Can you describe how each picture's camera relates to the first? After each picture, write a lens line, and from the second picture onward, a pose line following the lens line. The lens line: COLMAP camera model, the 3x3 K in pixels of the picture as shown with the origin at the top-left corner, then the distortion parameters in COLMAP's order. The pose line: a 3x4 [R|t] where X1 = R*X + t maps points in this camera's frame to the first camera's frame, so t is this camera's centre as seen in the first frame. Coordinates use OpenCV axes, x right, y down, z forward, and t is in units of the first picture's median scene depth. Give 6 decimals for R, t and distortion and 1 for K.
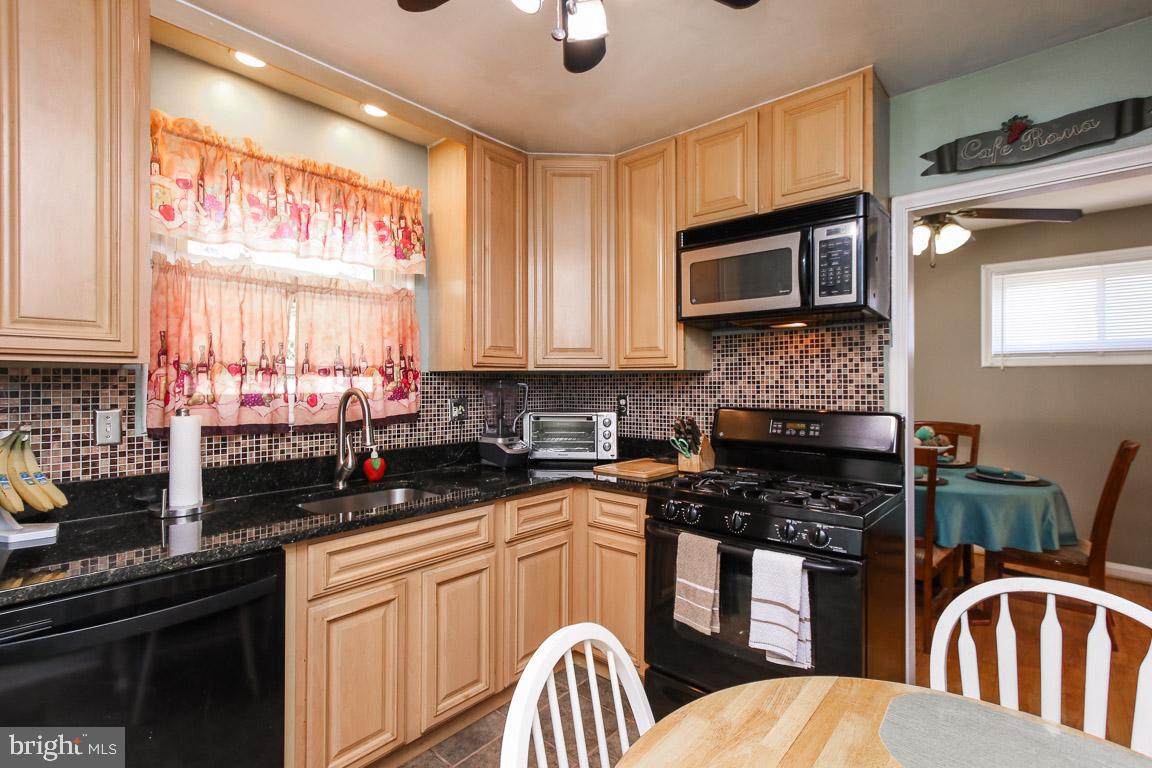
lens RADIAL K [[526.6, 0, 575.3], [0, 526.6, 381.9], [0, 0, 1]] dist [-0.000493, 0.001511]
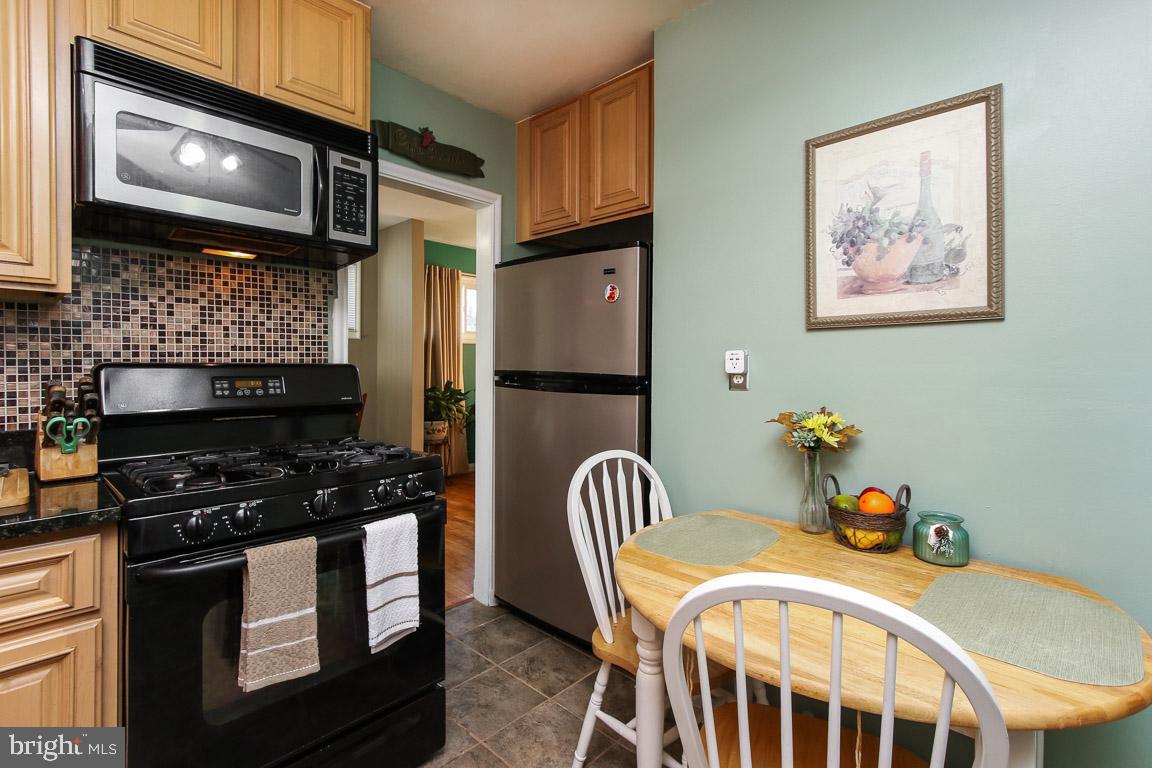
lens RADIAL K [[526.6, 0, 540.8], [0, 526.6, 368.1], [0, 0, 1]] dist [-0.000493, 0.001511]
pose [[0.059596, -0.006429, 0.998202, -0.337974], [-0.005152, 0.999964, 0.006748, 0.052444], [-0.998209, -0.005545, 0.059561, 0.518579]]
